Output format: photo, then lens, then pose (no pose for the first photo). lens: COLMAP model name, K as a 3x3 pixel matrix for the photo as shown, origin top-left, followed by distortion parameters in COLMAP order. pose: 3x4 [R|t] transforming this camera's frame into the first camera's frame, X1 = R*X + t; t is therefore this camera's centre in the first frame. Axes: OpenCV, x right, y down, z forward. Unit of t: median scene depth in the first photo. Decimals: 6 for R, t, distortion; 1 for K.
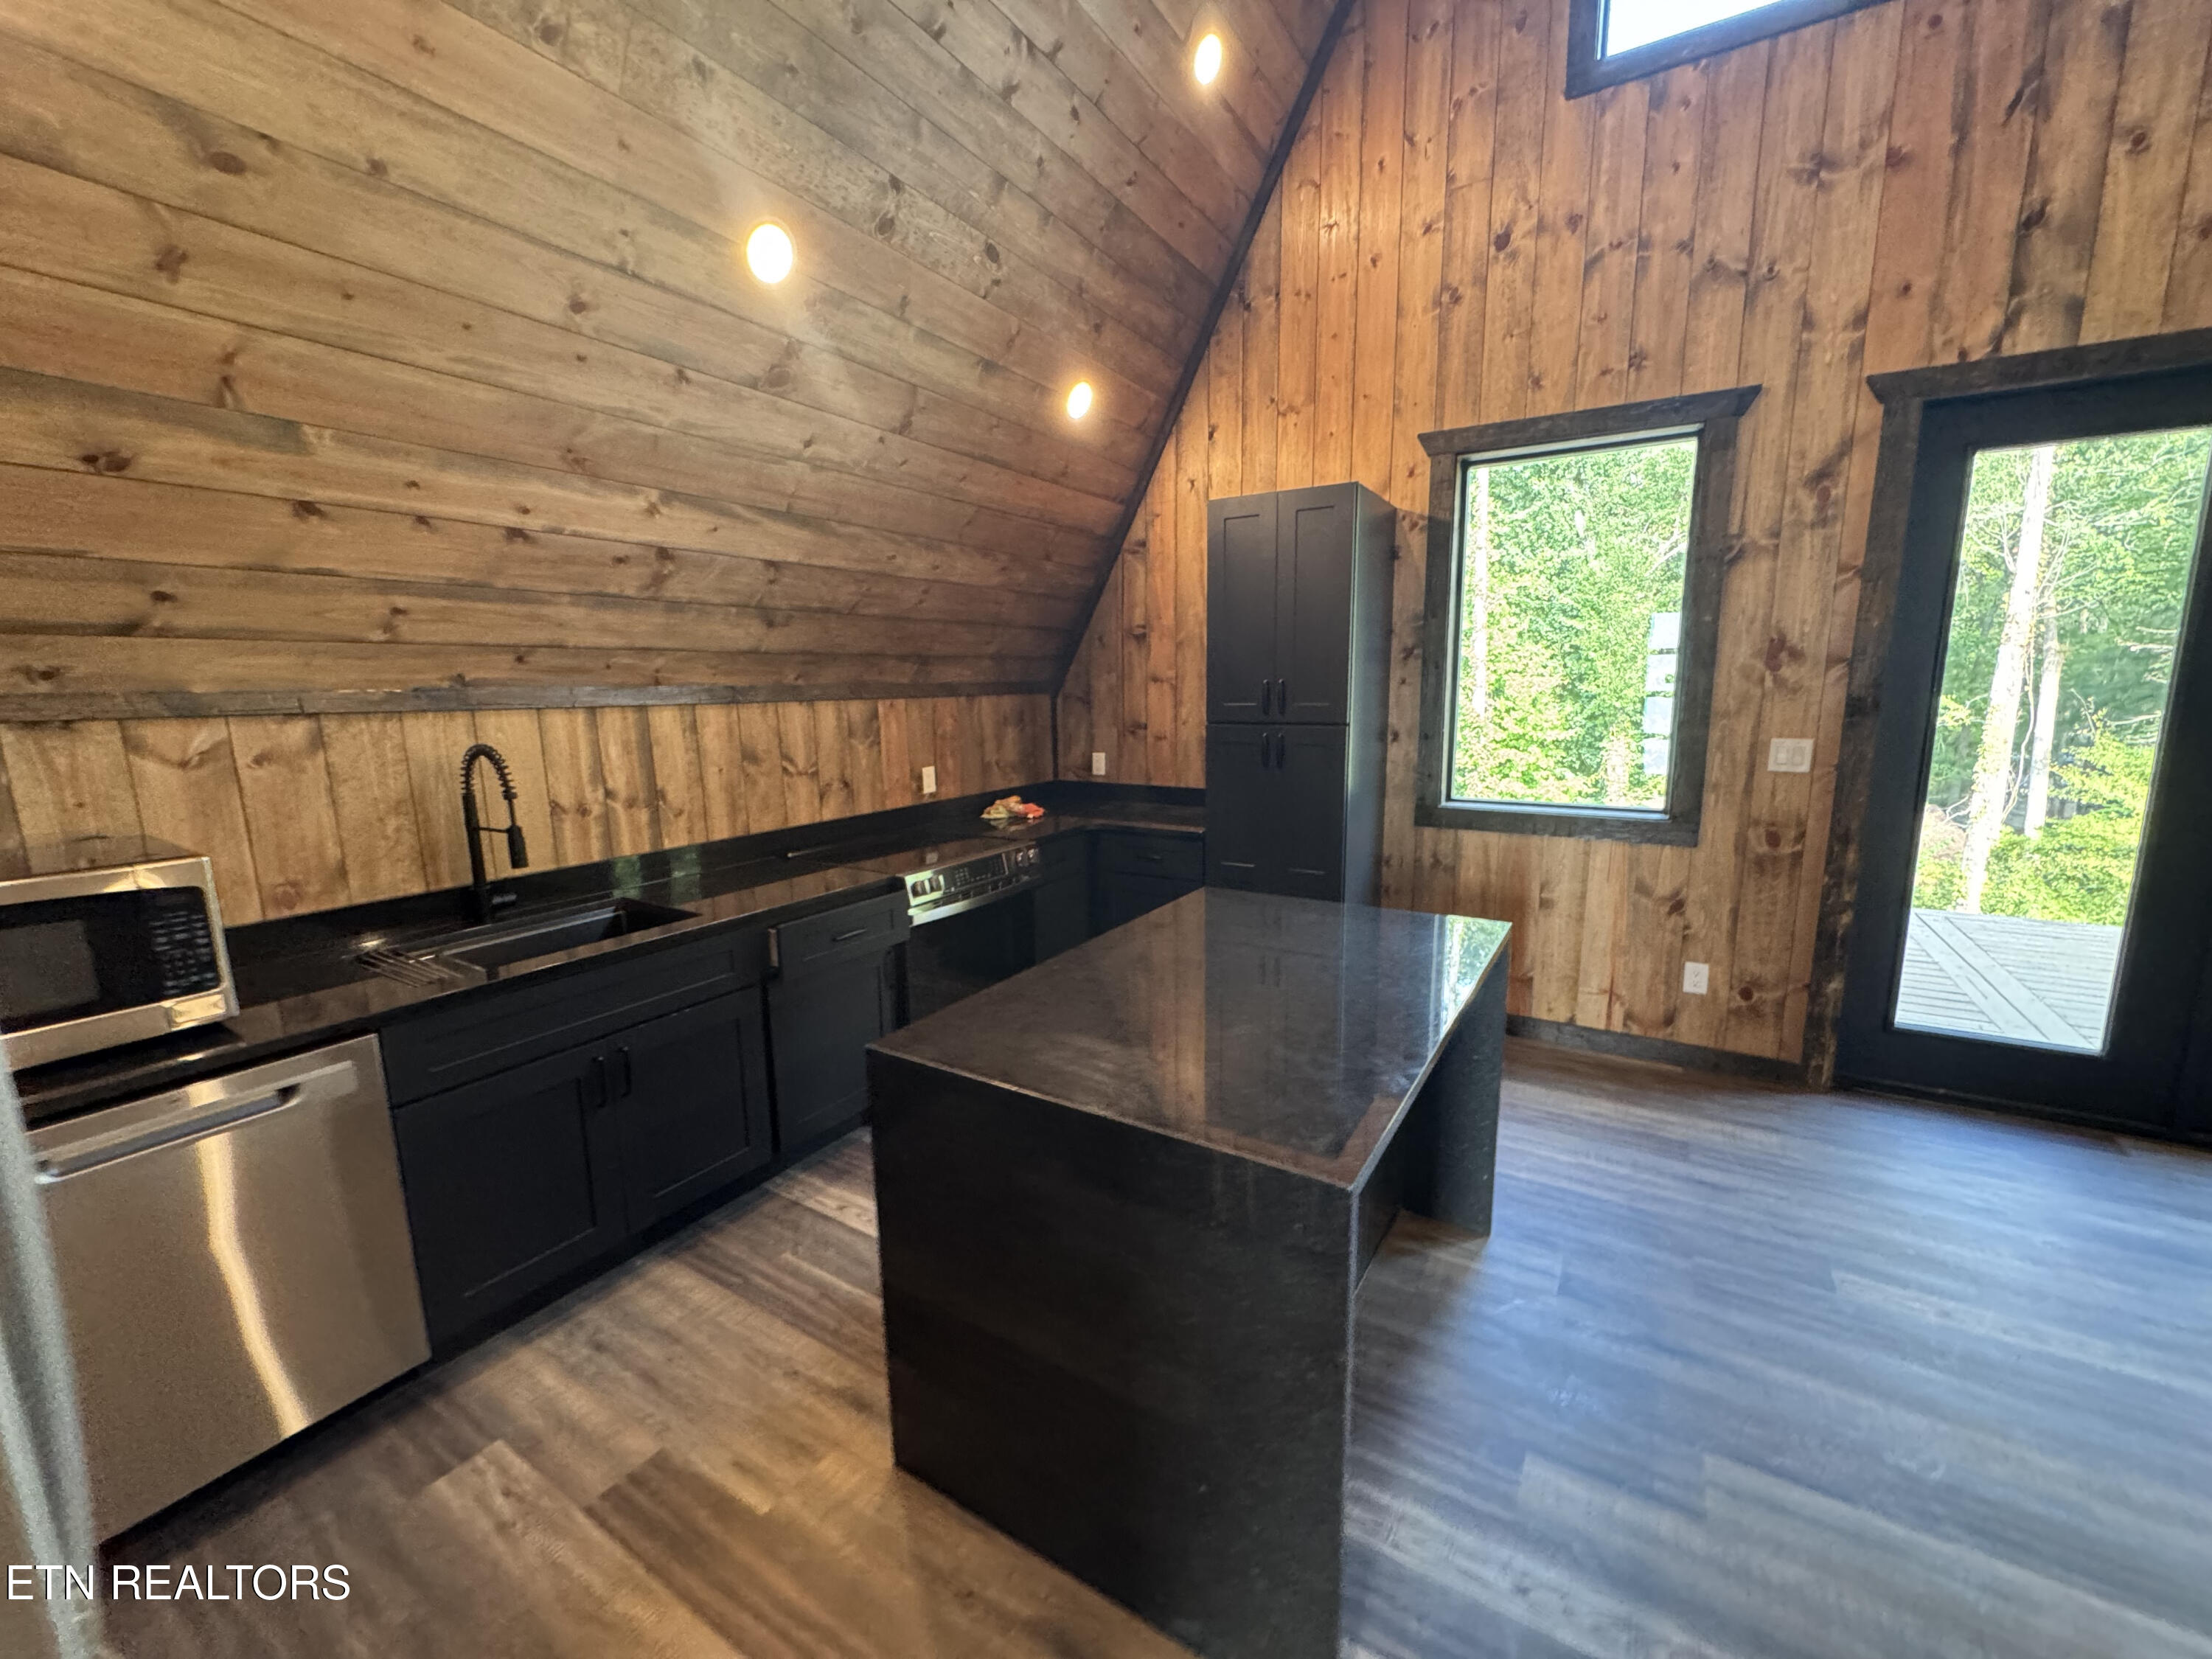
lens RADIAL K [[883.3, 0, 1109.2], [0, 883.3, 830.2], [0, 0, 1]] dist [-0.000917, 0.000294]
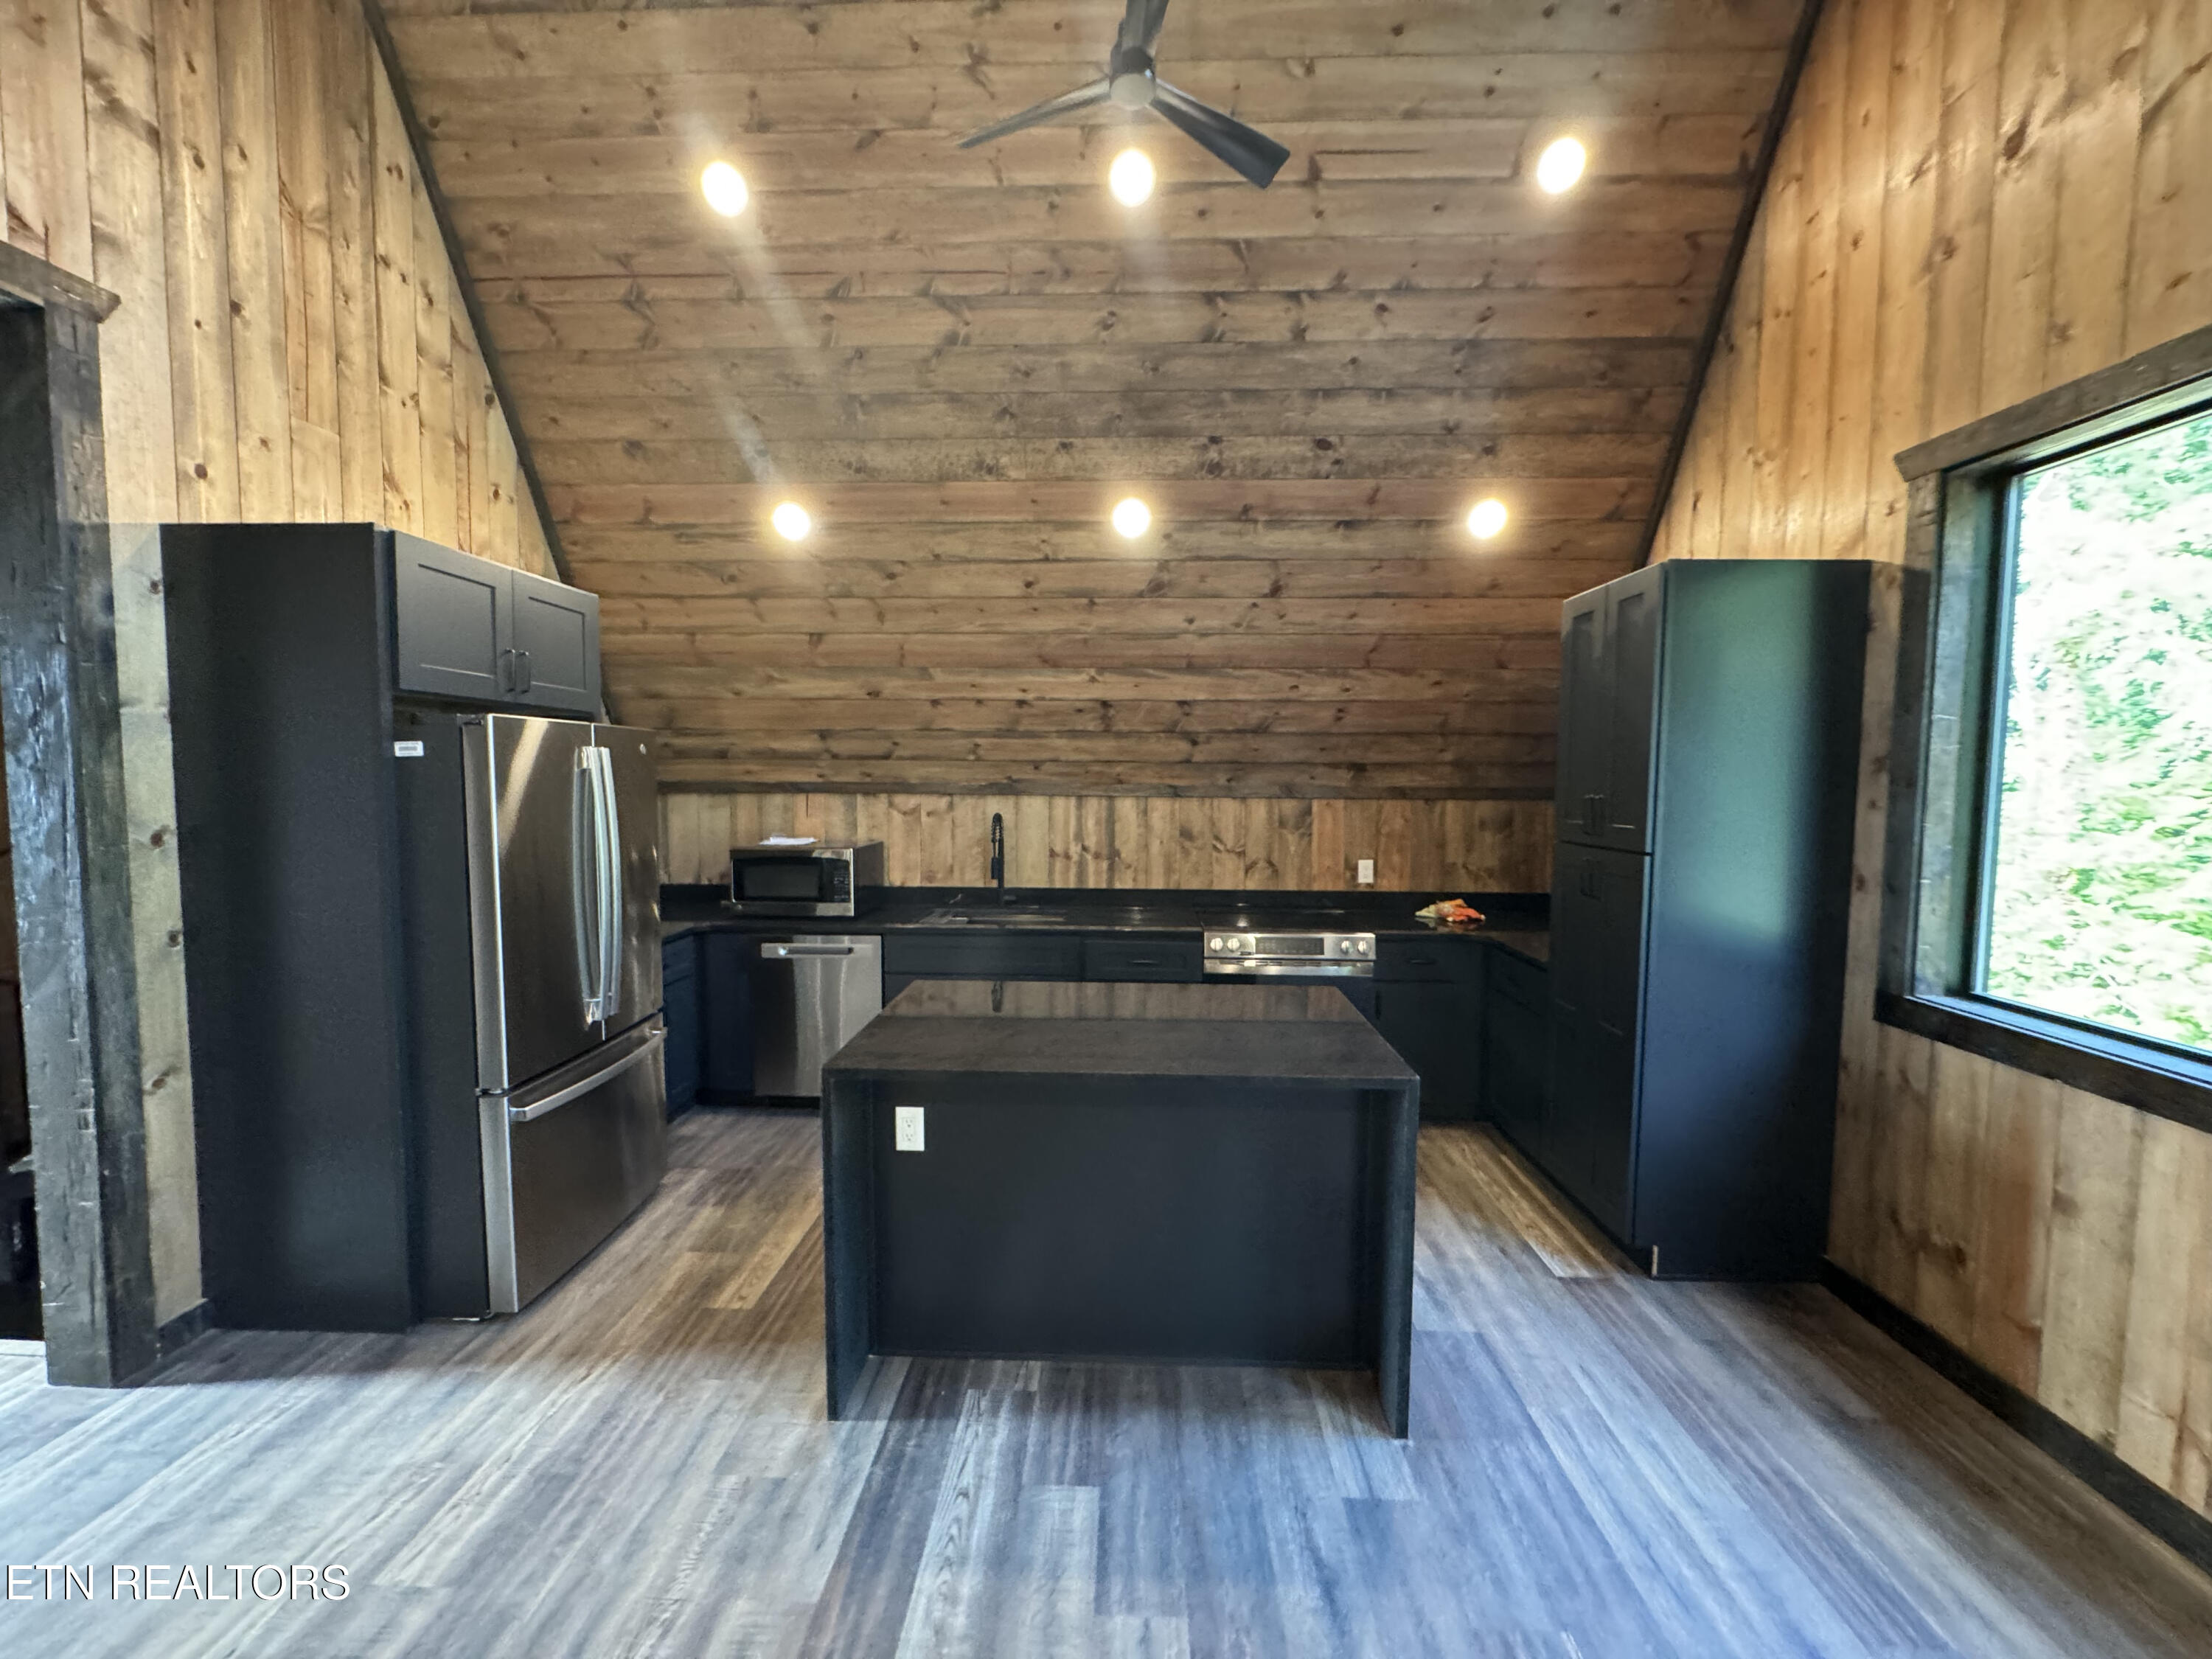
lens RADIAL K [[883.3, 0, 1103.1], [0, 883.3, 831.2], [0, 0, 1]] dist [-0.000917, 0.000294]
pose [[0.492783, 0.072834, -0.867098, 0.720074], [-0.159103, 0.987234, -0.007495, -0.055041], [0.855483, 0.141651, 0.498080, 0.173790]]
